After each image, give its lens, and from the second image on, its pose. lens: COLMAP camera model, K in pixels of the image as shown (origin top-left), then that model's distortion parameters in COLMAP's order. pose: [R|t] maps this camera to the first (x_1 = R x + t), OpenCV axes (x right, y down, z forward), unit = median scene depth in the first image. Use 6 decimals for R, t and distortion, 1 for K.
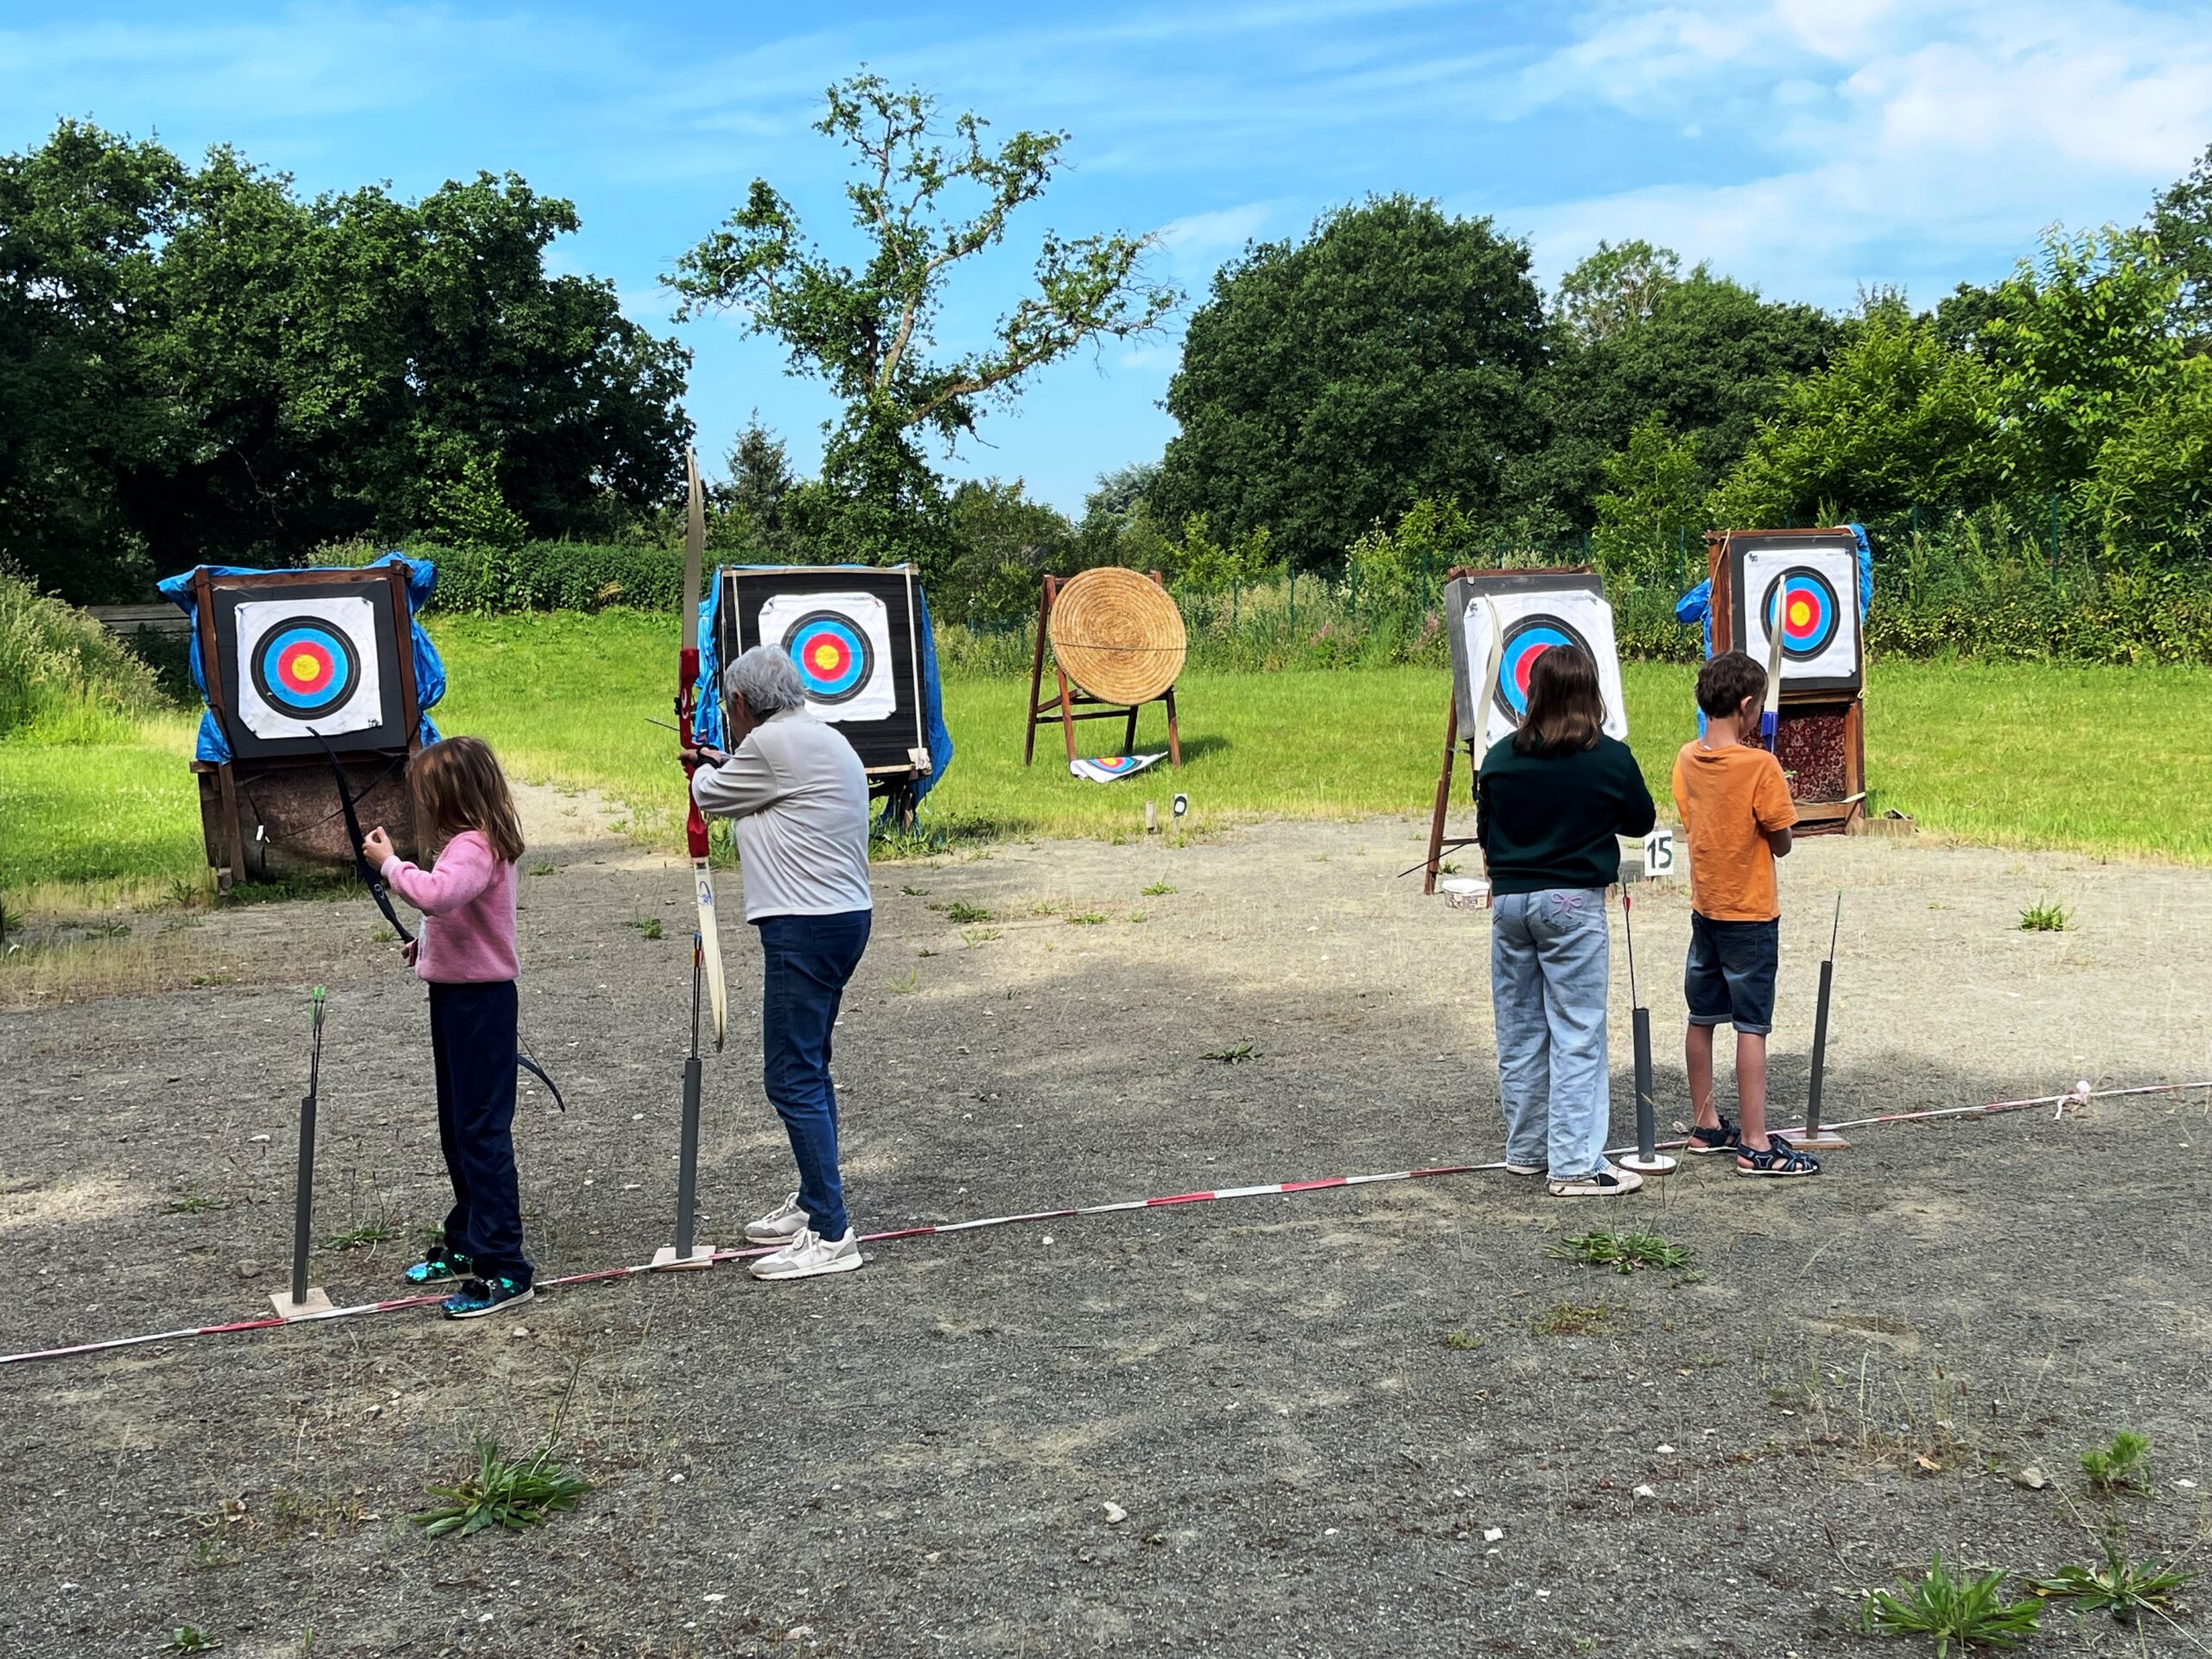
lens RADIAL K [[2464.9, 0, 1121.6], [0, 2464.9, 829.6], [0, 0, 1]] dist [0.020593, 0.000000]
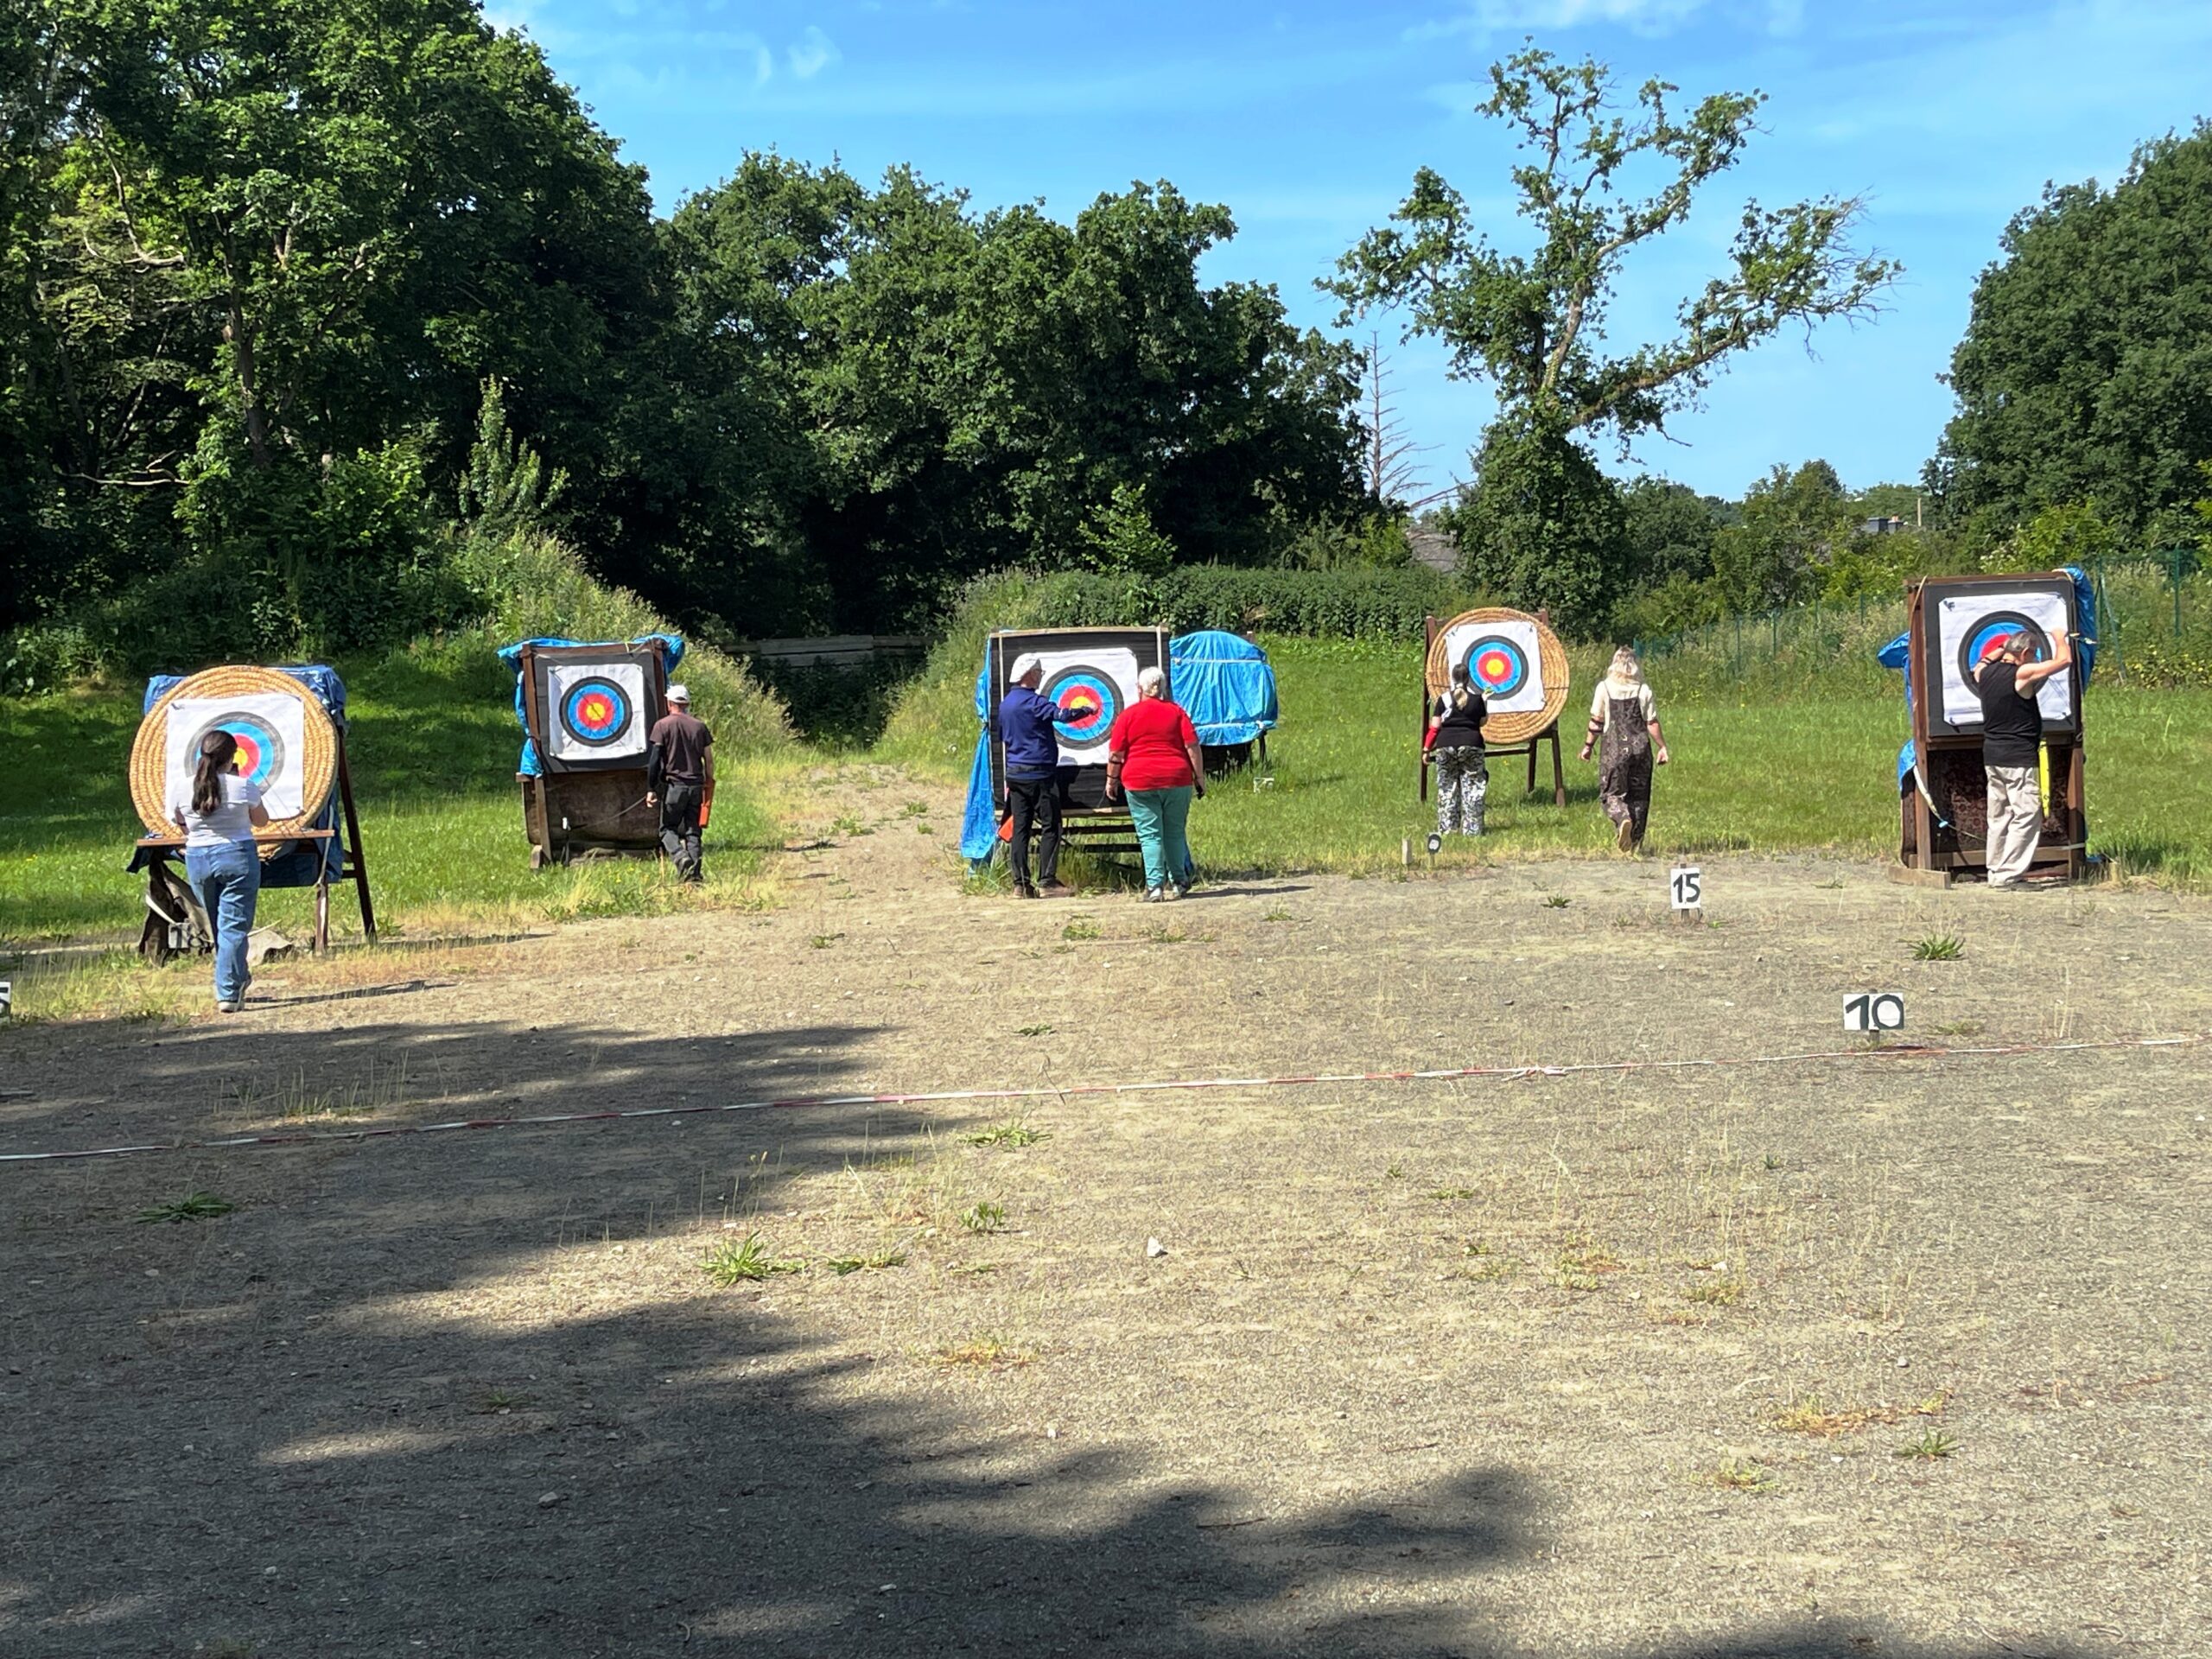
lens RADIAL K [[2881.8, 0, 1122.5], [0, 2881.8, 841.8], [0, 0, 1]] dist [0.031611, 0.000000]
pose [[0.951634, 0.006516, -0.307164, 0.081054], [-0.009918, 0.999906, -0.009514, 0.000793], [0.307073, 0.012101, 0.951609, -0.064005]]
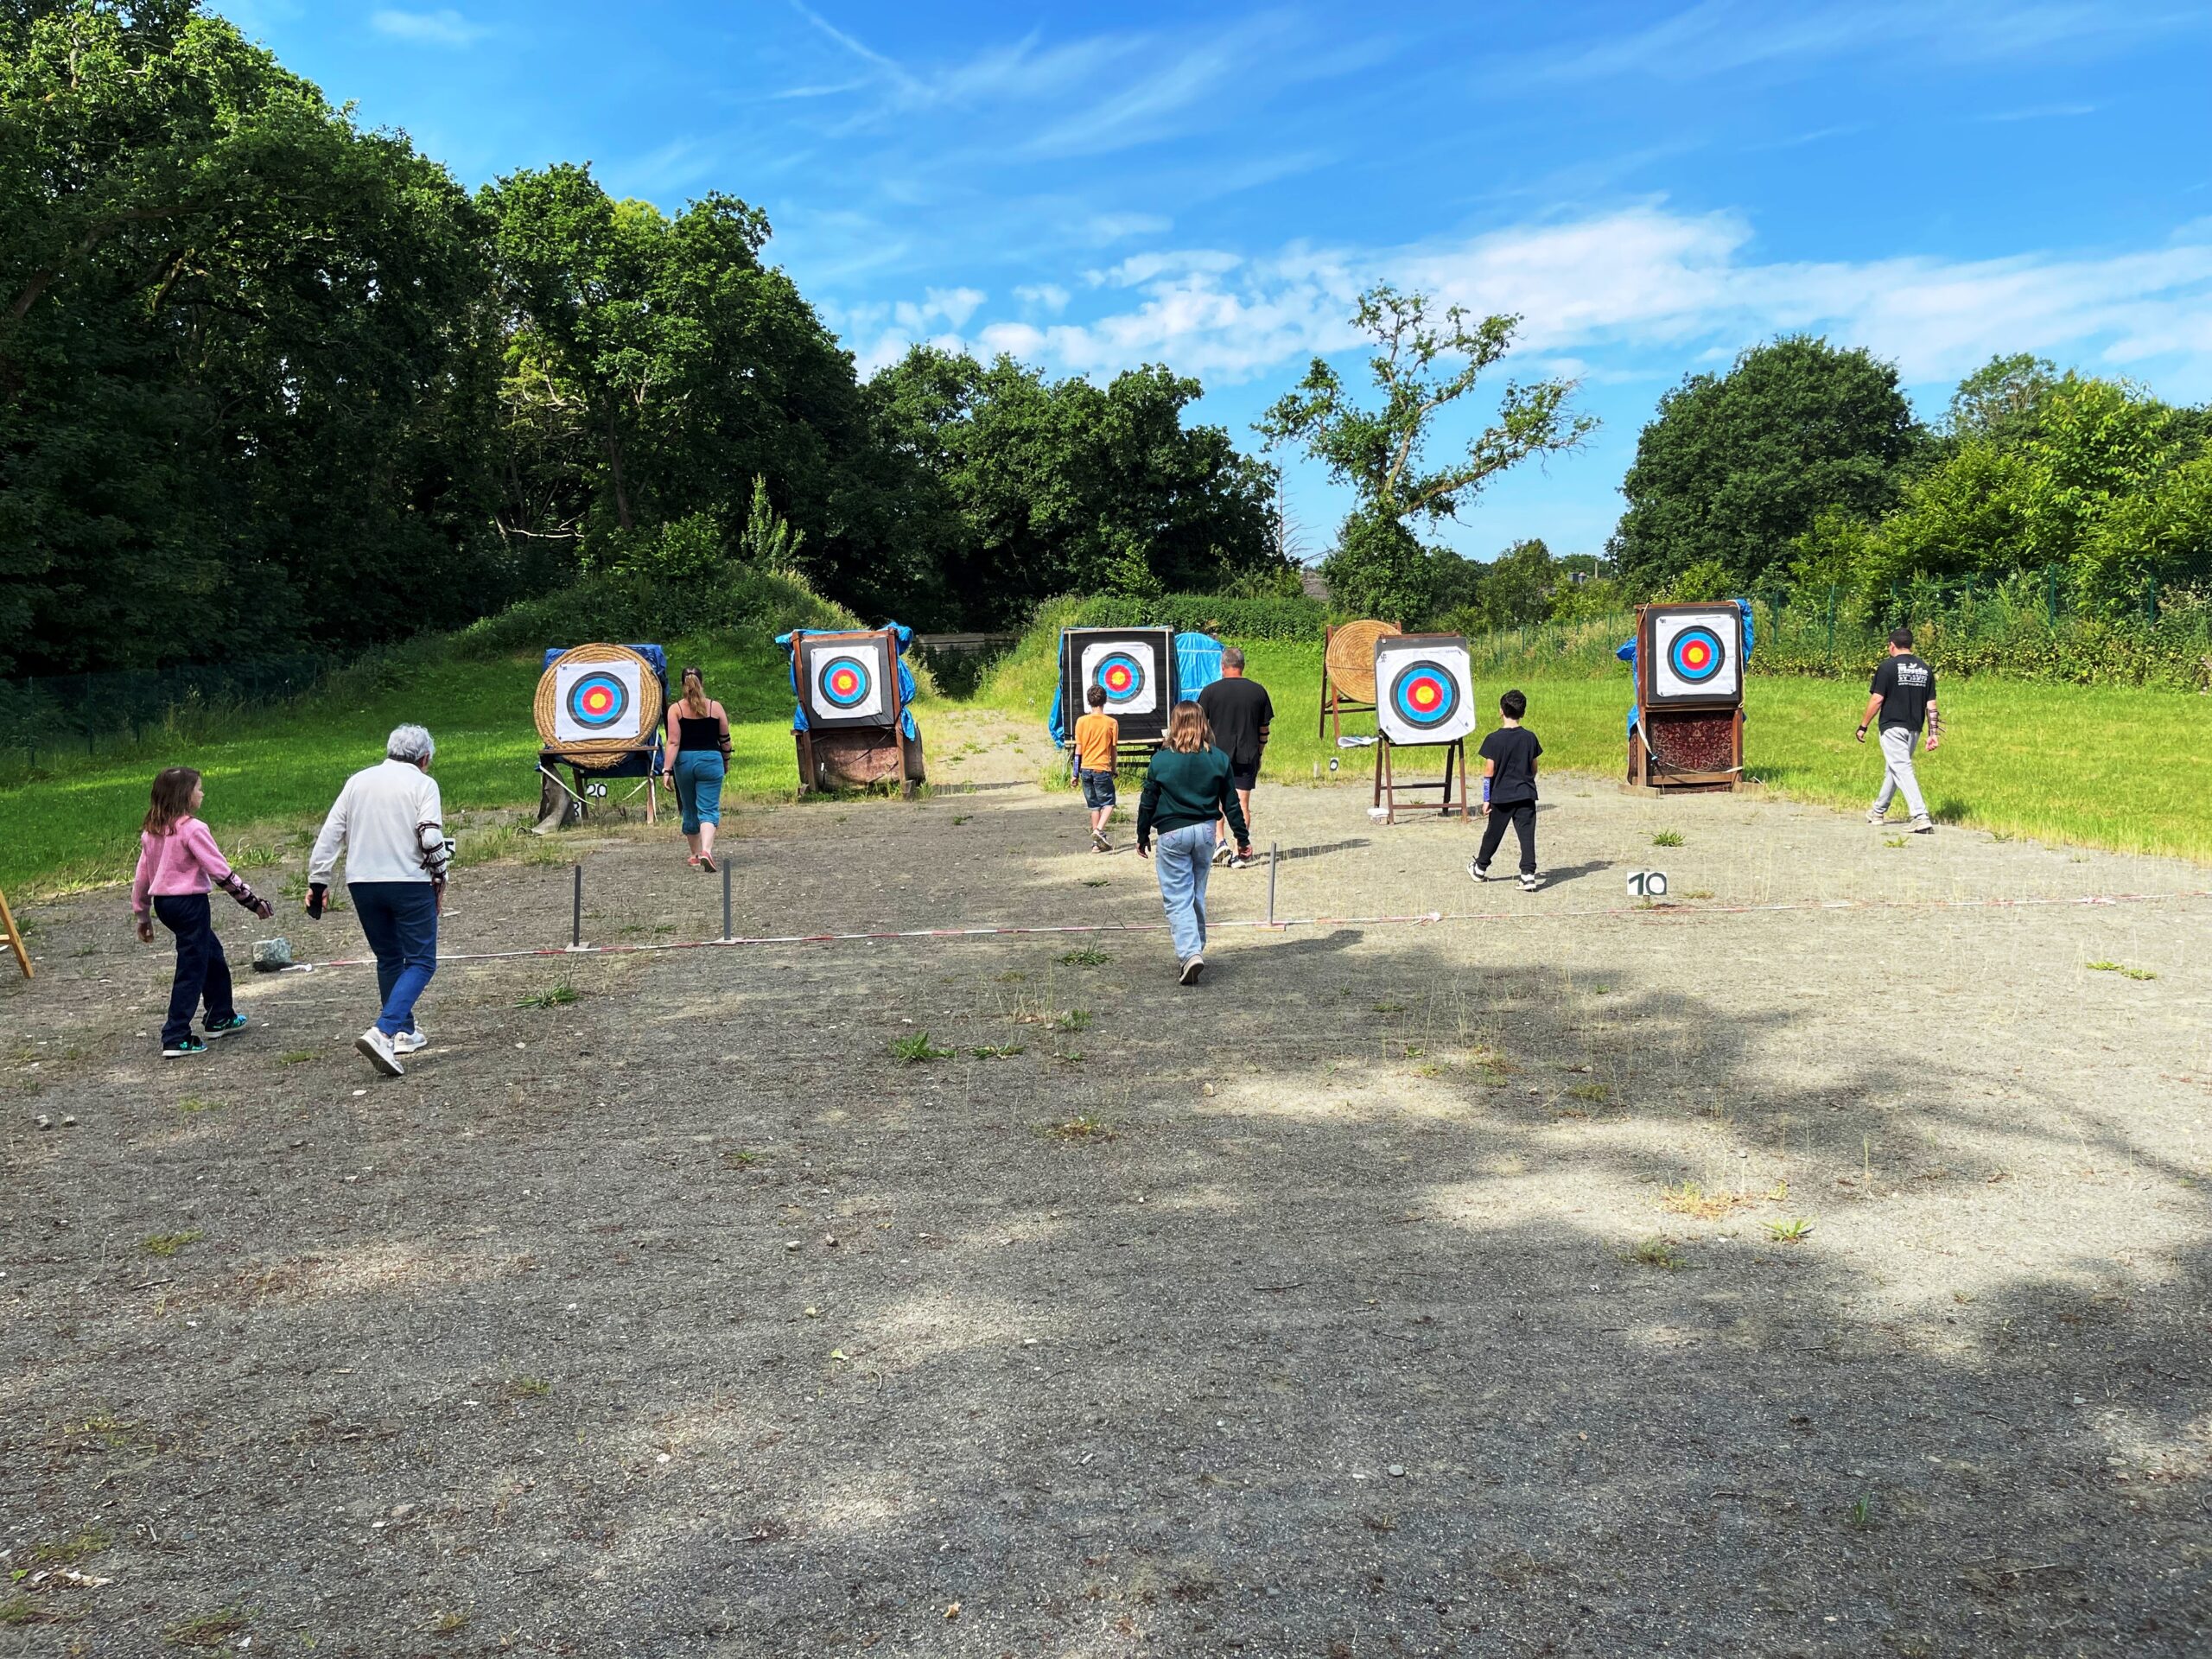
lens RADIAL K [[1657.8, 0, 1101.0], [0, 1657.8, 838.4], [0, 0, 1]] dist [0.036257, -0.046338]
pose [[0.947089, 0.037987, -0.318714, 0.070721], [-0.026352, 0.998822, 0.040738, -0.000316], [0.319886, -0.030184, 0.946975, -0.044313]]
